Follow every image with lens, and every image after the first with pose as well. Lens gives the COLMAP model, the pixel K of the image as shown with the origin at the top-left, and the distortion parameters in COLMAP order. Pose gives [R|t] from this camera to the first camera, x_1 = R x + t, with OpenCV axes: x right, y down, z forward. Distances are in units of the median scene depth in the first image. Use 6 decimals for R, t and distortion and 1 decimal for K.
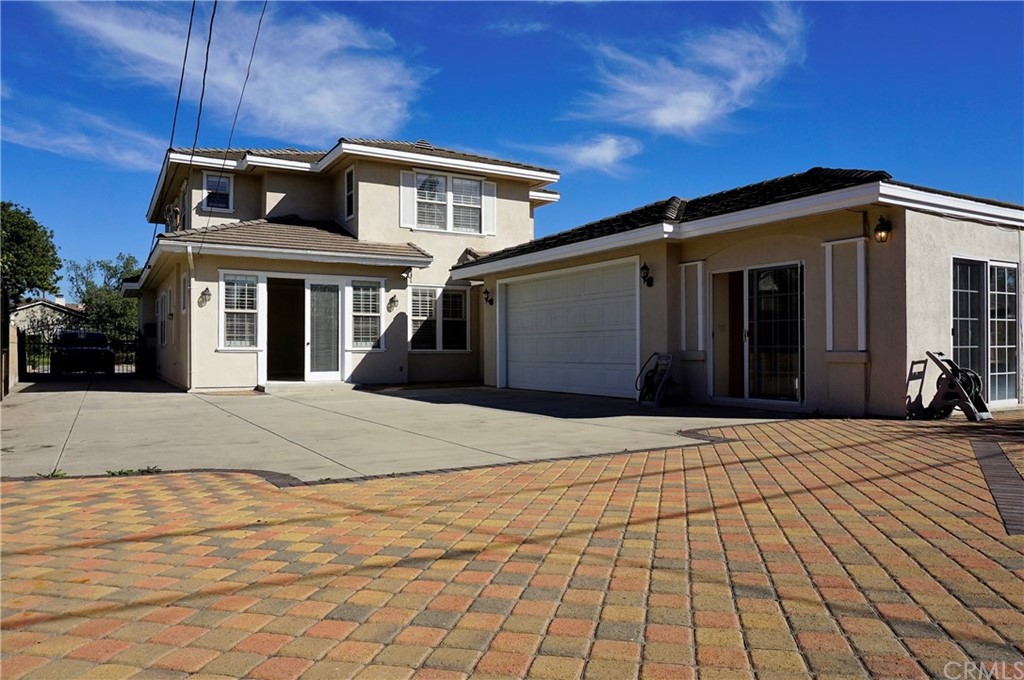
lens RADIAL K [[742.1, 0, 514.2], [0, 742.1, 341.2], [0, 0, 1]] dist [0.012944, 0.001898]
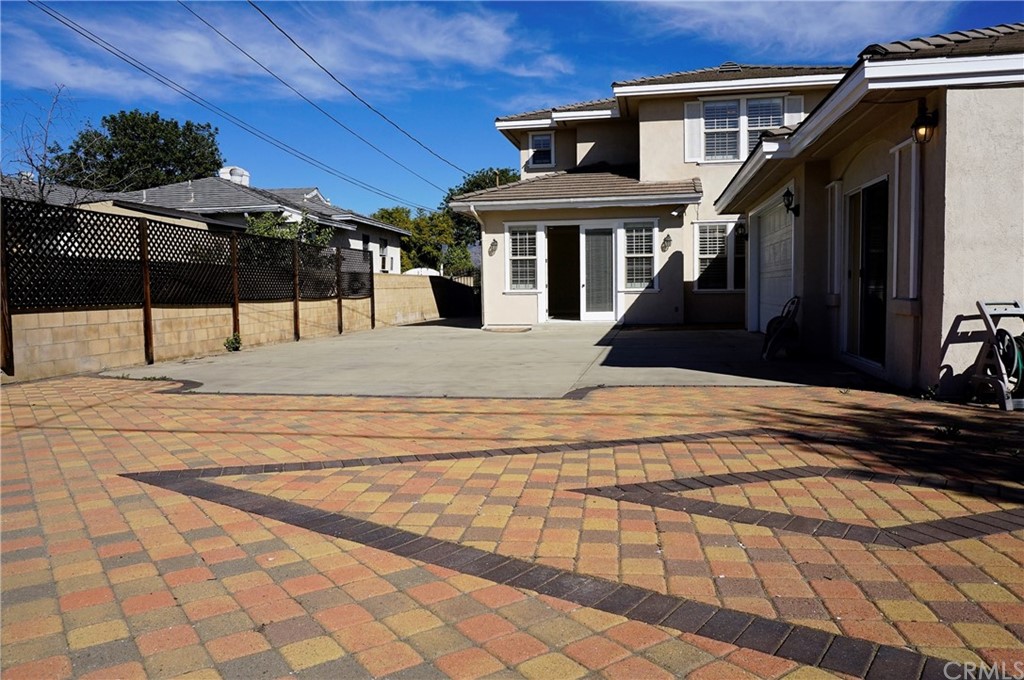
lens RADIAL K [[742.1, 0, 519.0], [0, 742.1, 330.4], [0, 0, 1]] dist [0.012944, 0.001898]
pose [[0.775925, 0.025437, -0.630313, 0.310185], [0.022838, 0.997399, 0.068365, -0.007023], [0.630412, -0.067441, 0.773325, 0.105349]]
